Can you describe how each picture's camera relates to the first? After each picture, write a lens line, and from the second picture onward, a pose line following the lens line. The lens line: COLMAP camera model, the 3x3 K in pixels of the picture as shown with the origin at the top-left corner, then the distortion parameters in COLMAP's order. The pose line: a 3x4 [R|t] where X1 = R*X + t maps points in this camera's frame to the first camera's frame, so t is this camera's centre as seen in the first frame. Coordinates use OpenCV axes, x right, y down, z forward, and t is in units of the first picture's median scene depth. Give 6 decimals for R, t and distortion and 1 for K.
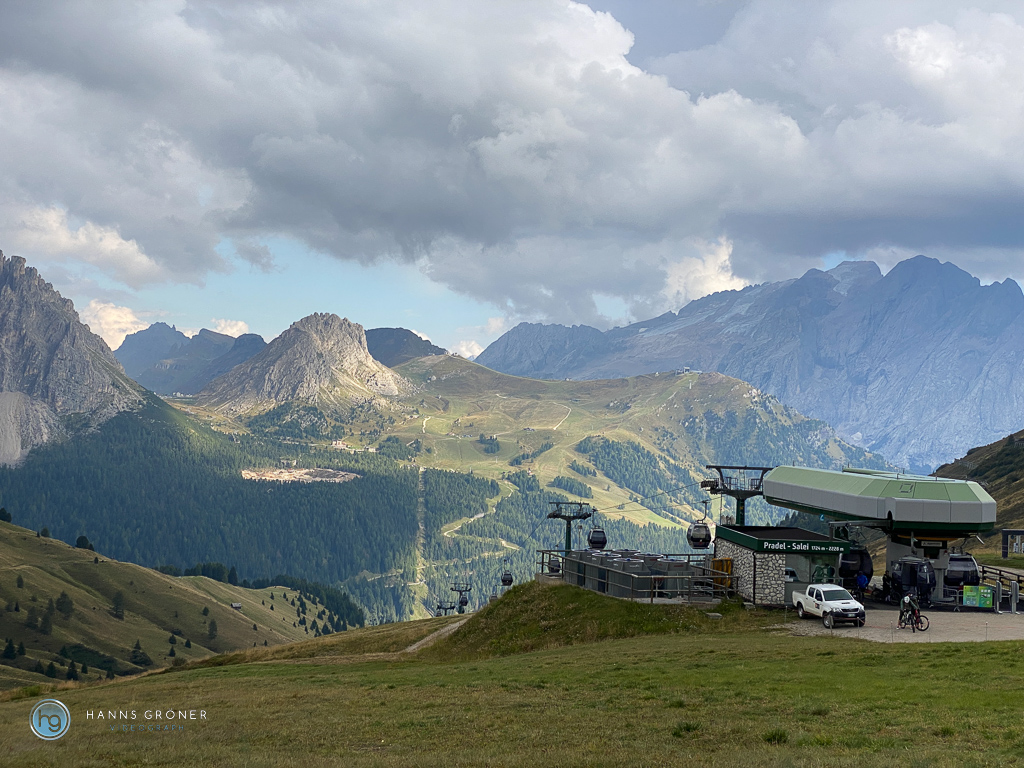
lens RADIAL K [[1519.6, 0, 515.1], [0, 1519.6, 377.9], [0, 0, 1]] dist [0.148047, 0.000000]
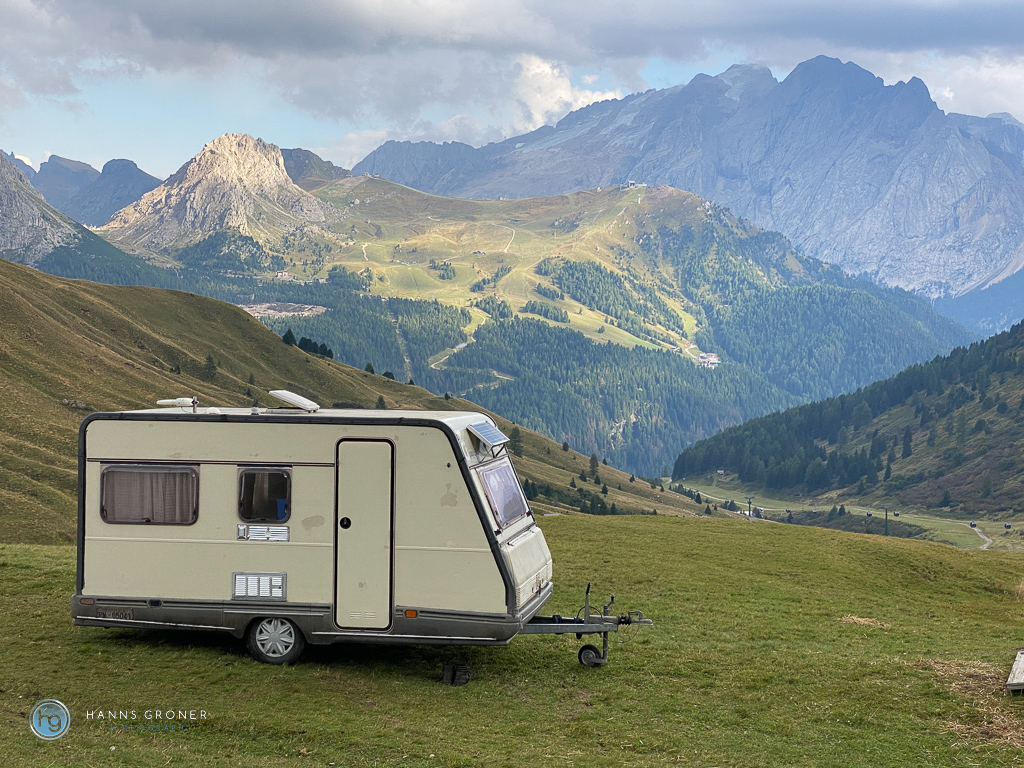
lens RADIAL K [[1596.9, 0, 510.1], [0, 1596.9, 388.6], [0, 0, 1]] dist [0.133907, 0.000000]
pose [[0.993967, -0.044828, 0.100101, -0.071212], [0.032826, 0.992414, 0.118473, 0.000606], [-0.104653, -0.114473, 0.987899, 0.014041]]
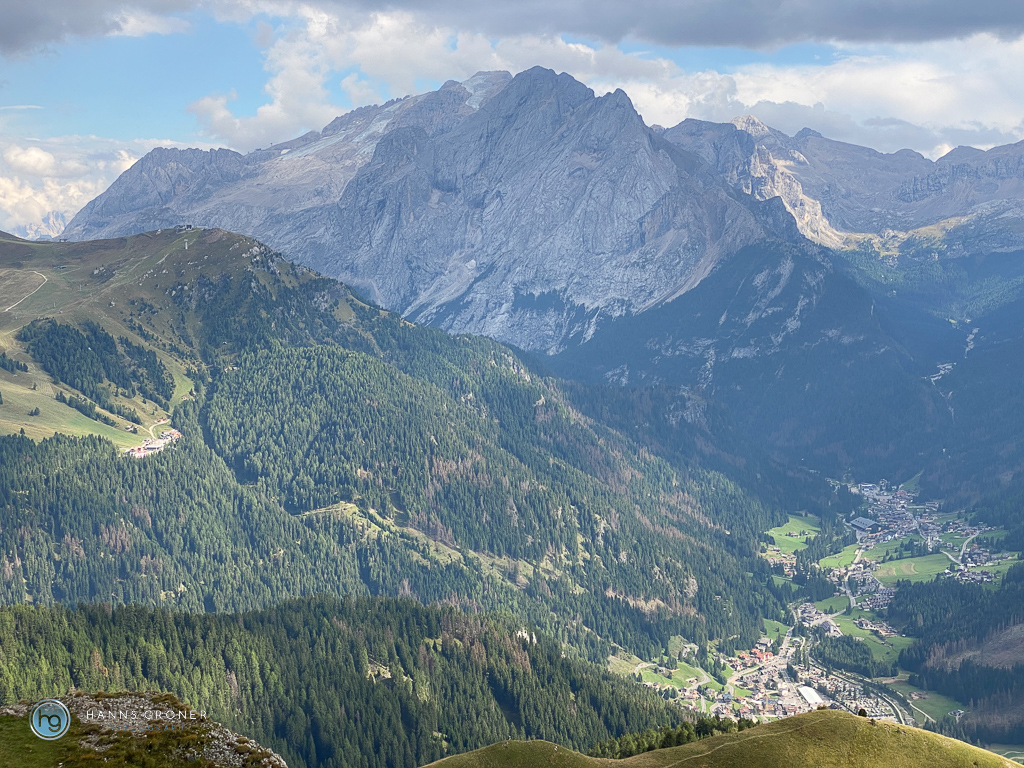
lens RADIAL K [[1519.6, 0, 502.6], [0, 1519.6, 377.3], [0, 0, 1]] dist [0.148047, 0.000000]
pose [[0.985499, -0.072326, 0.153492, 0.158406], [0.052233, 0.989989, 0.131122, -0.026825], [-0.161439, -0.121204, 0.979412, 0.099897]]
